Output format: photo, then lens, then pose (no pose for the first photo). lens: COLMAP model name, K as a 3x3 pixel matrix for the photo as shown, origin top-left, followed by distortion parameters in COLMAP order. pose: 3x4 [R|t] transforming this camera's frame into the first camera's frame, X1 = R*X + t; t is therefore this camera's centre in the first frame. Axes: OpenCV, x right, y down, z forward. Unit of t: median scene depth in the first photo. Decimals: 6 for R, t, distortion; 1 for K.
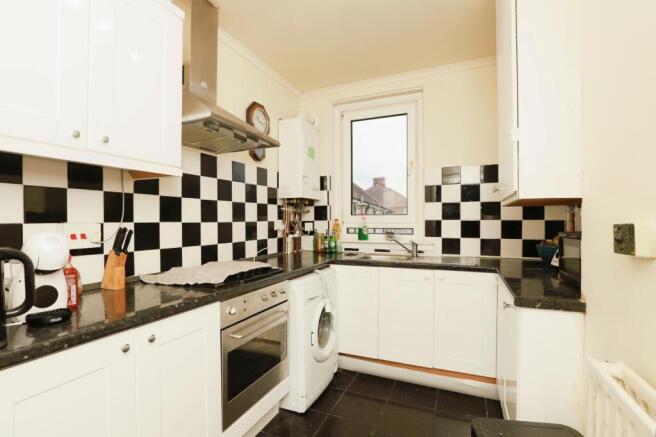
lens RADIAL K [[317.3, 0, 330.0], [0, 317.3, 225.9], [0, 0, 1]] dist [-0.019271, -0.000318]
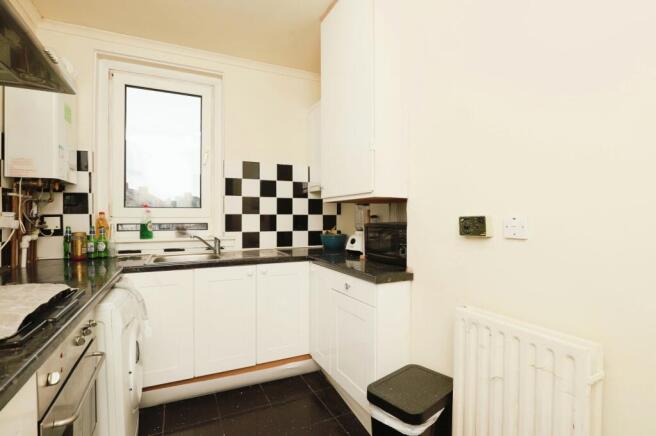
lens RADIAL K [[314.3, 0, 328.0], [0, 314.3, 218.0], [0, 0, 1]] dist [-0.019414, 0.000149]
pose [[0.647879, -0.002253, 0.761740, -0.207390], [0.009082, 0.999947, -0.004766, 0.000413], [-0.761689, 0.010006, 0.647865, 0.150259]]
